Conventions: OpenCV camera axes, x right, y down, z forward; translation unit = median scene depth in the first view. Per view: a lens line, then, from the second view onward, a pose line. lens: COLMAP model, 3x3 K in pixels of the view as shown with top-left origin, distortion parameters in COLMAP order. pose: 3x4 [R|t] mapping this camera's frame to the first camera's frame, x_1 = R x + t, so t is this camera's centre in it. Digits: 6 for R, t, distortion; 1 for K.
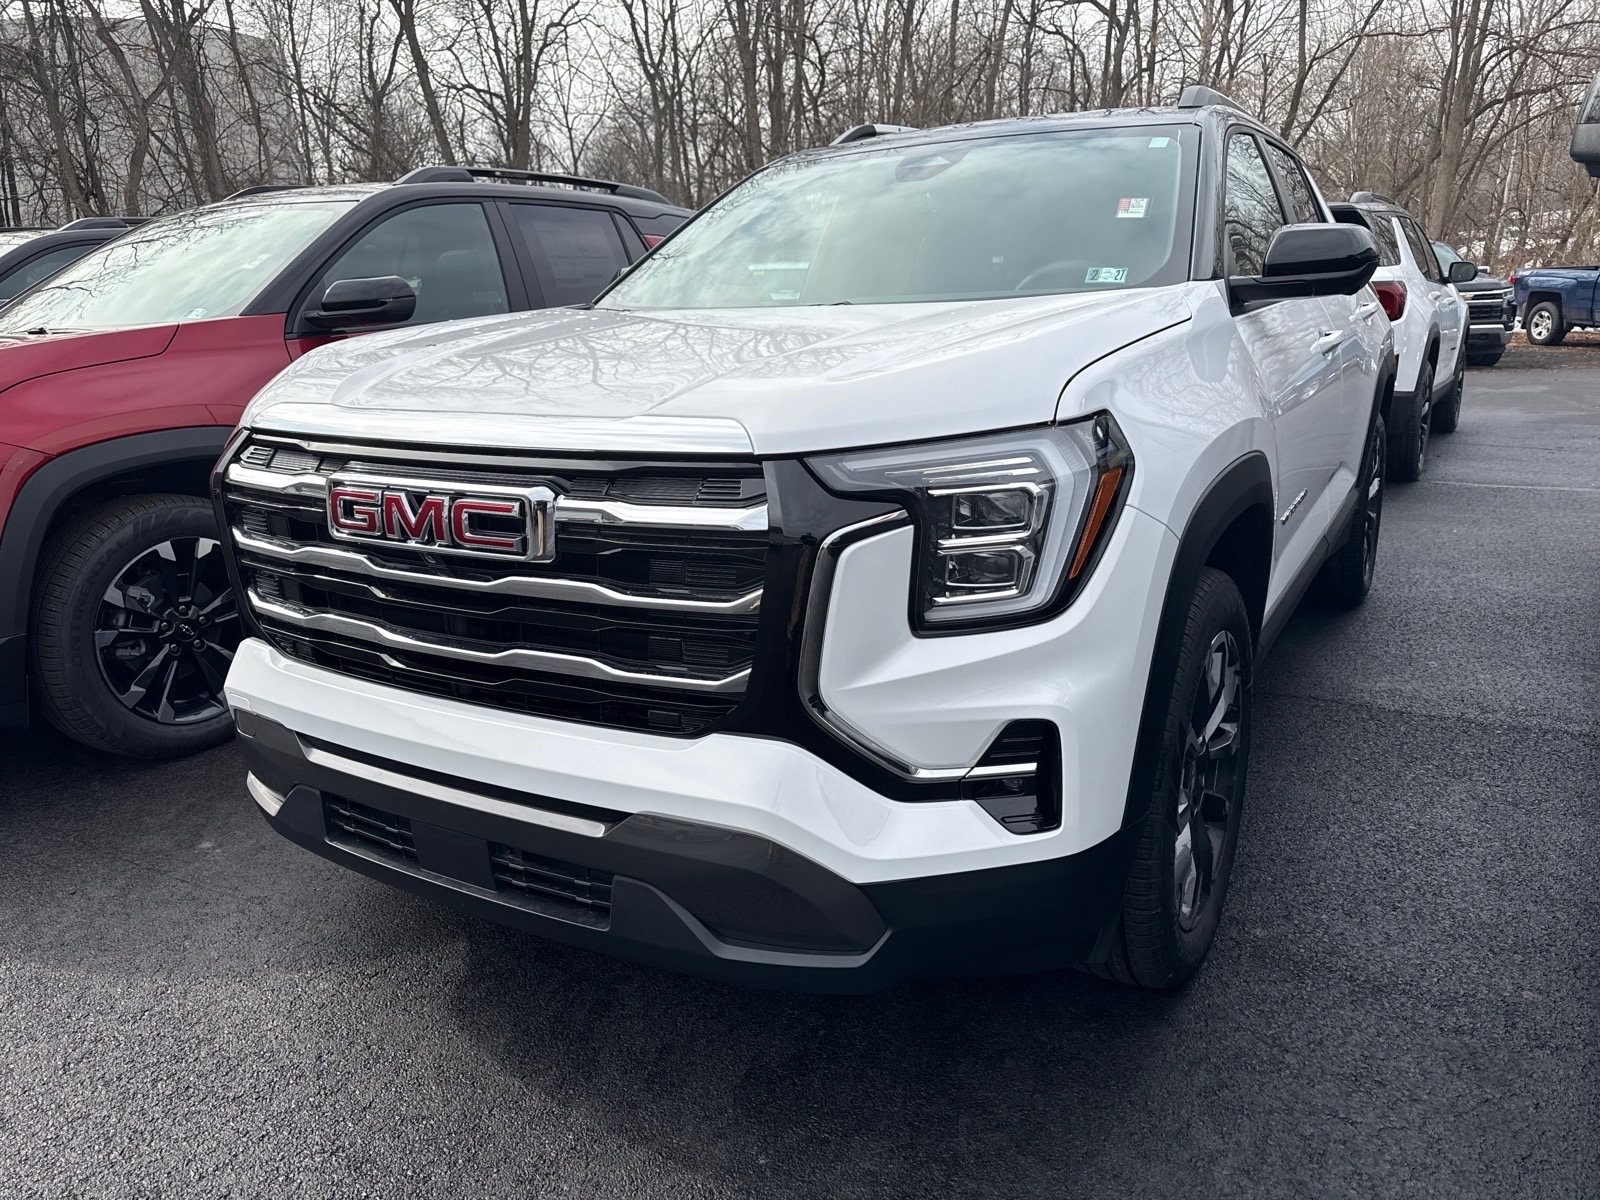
lens RADIAL K [[1173.7, 0, 800.0], [0, 1173.7, 600.0], [0, 0, 1]] dist [0.034844, 0.000919]
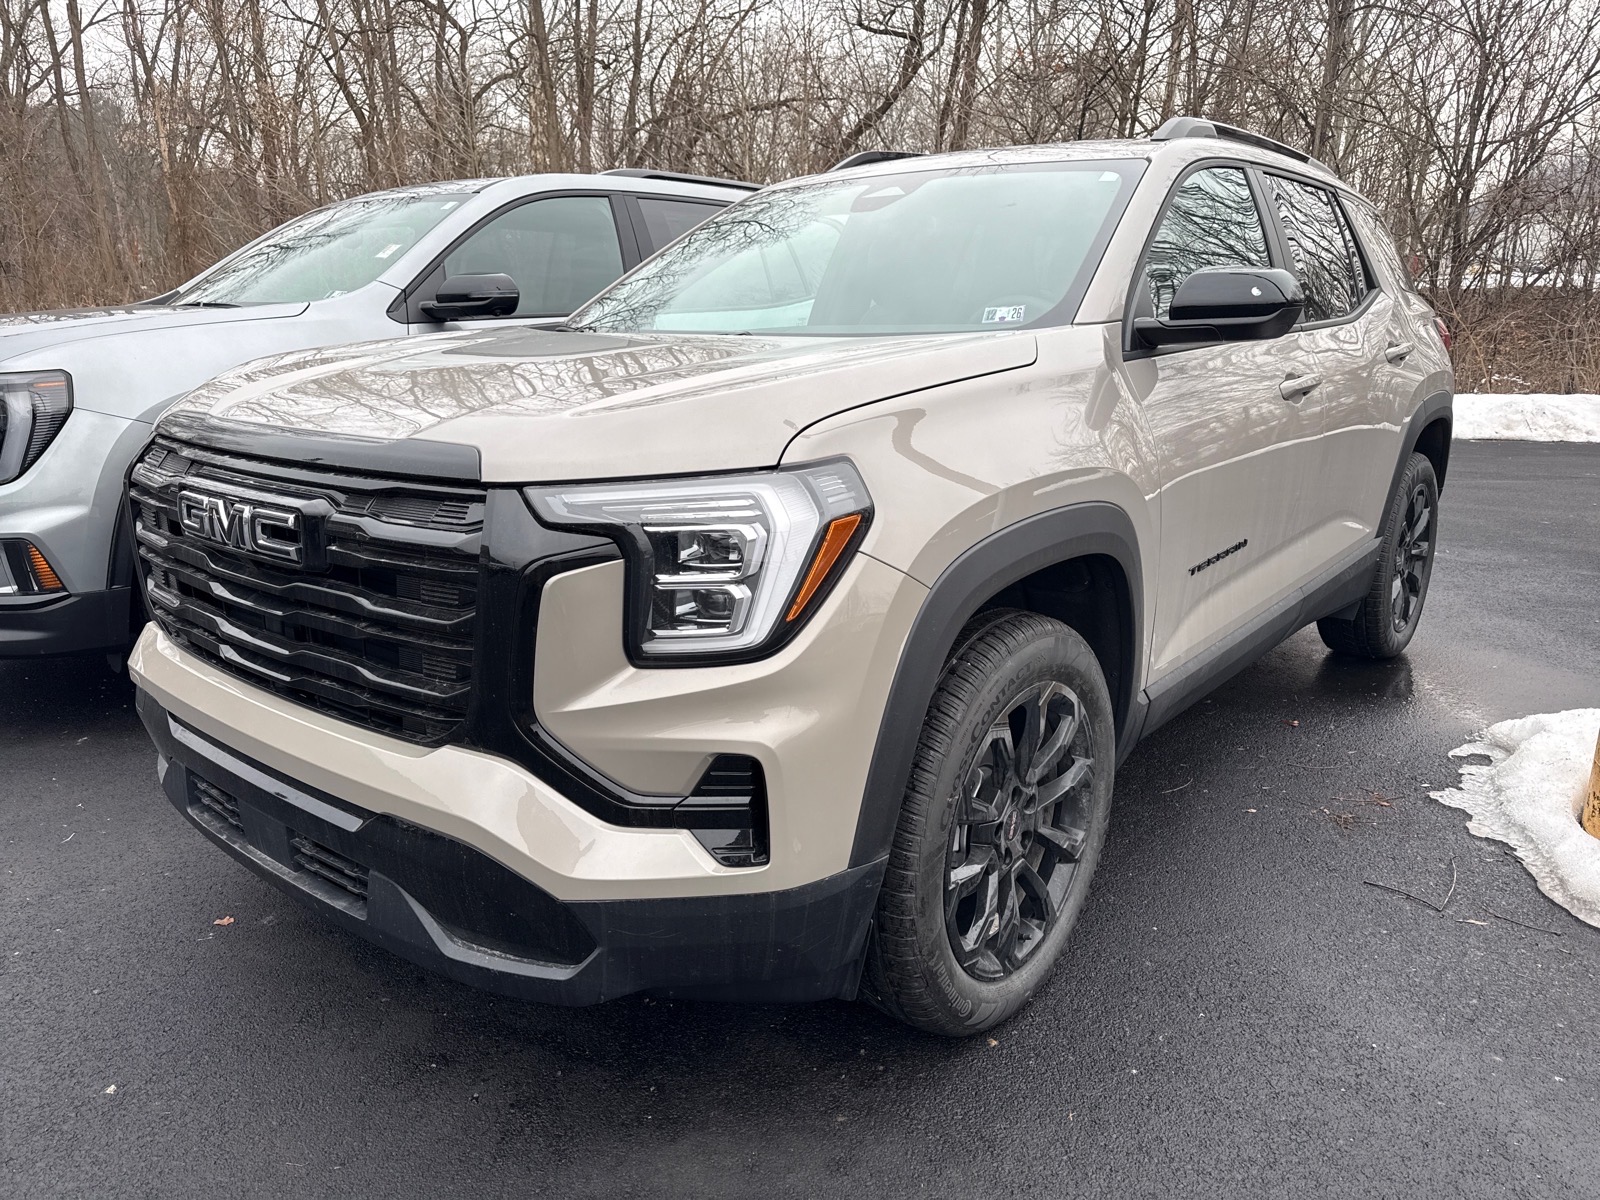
lens RADIAL K [[1165.1, 0, 800.0], [0, 1165.1, 600.0], [0, 0, 1]] dist [0.001781, 0.001077]
pose [[0.989856, 0.064930, -0.126367, 0.364347], [-0.065329, 0.997863, 0.000990, -0.037207], [0.126161, 0.007276, 0.991983, 0.002251]]
